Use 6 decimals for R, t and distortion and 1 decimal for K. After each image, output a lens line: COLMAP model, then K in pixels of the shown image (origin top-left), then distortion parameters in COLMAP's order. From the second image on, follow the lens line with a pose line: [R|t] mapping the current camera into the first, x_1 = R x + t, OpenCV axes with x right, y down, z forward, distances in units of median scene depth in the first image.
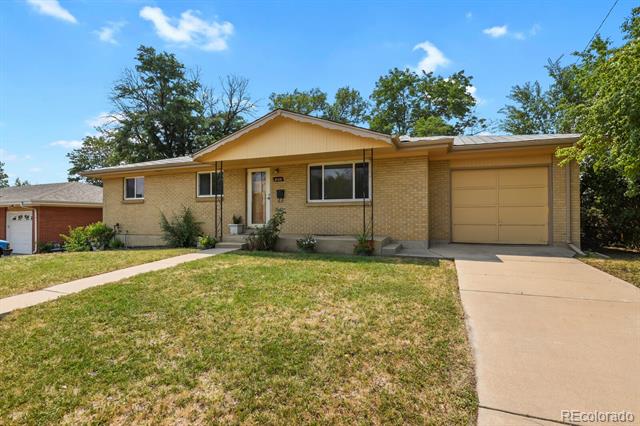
lens RADIAL K [[314.4, 0, 320.0], [0, 314.4, 213.0], [0, 0, 1]] dist [-0.016961, -0.001292]
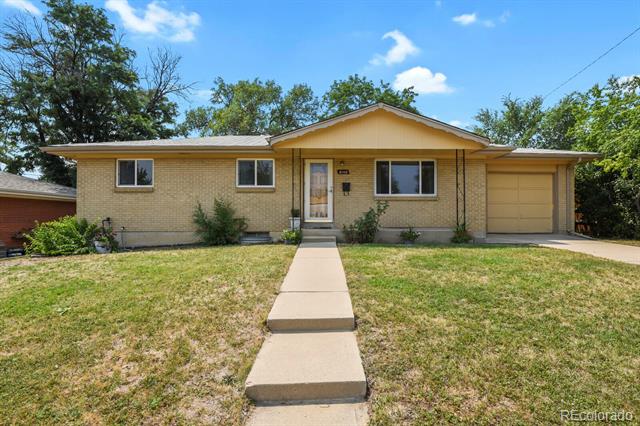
lens RADIAL K [[314.4, 0, 320.0], [0, 314.4, 213.0], [0, 0, 1]] dist [-0.016961, -0.001292]
pose [[0.926738, 0.008053, 0.375622, -0.545194], [-0.008872, 0.999961, 0.000449, 0.020267], [-0.375603, -0.003748, 0.926773, 0.112151]]
